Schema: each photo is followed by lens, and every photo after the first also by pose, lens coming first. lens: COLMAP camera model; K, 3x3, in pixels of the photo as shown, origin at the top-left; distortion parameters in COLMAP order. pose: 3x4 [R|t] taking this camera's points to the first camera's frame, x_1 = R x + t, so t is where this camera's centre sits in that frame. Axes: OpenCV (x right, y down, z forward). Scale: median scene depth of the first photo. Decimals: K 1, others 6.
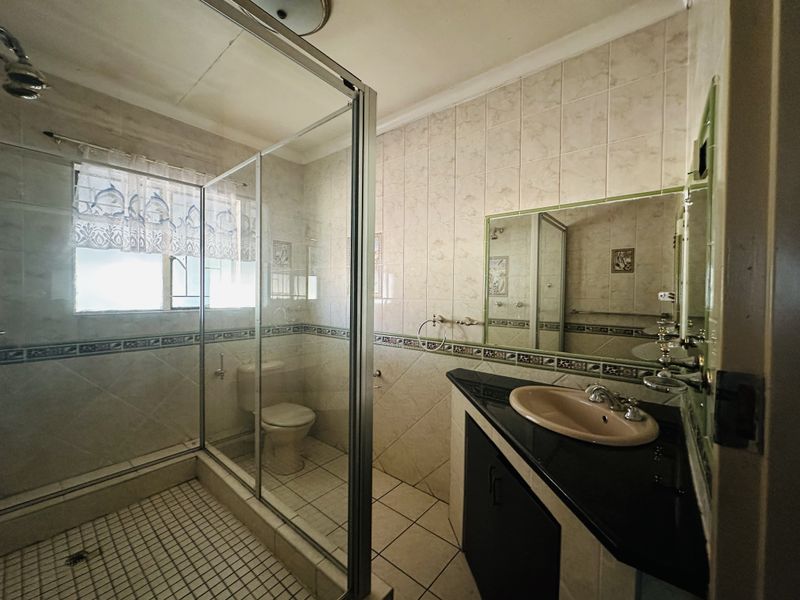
lens RADIAL K [[319.9, 0, 400.8], [0, 319.9, 298.3], [0, 0, 1]] dist [-0.007398, 0.001200]
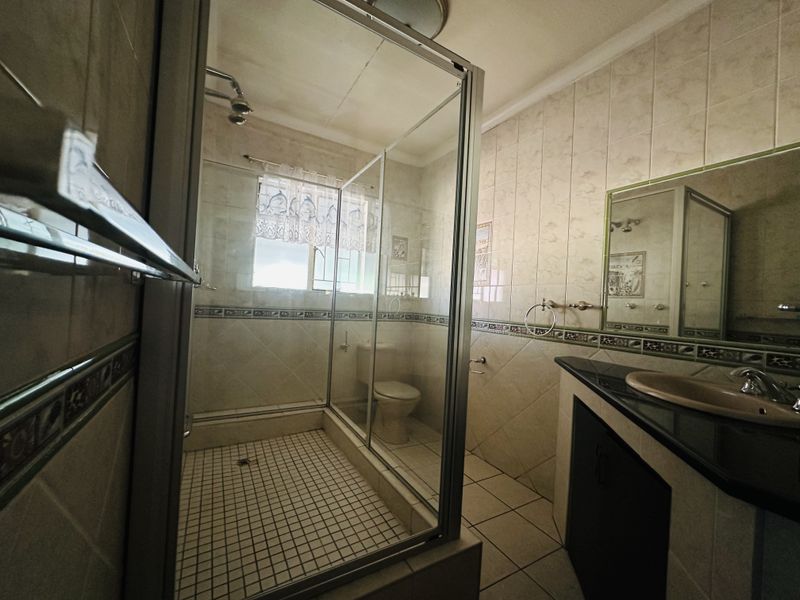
lens RADIAL K [[319.9, 0, 400.3], [0, 319.9, 298.3], [0, 0, 1]] dist [-0.007398, 0.001200]
pose [[0.937723, 0.034072, -0.345710, 0.033341], [-0.048048, 0.998334, -0.031937, 0.105153], [0.344046, 0.046559, 0.937798, -0.051316]]
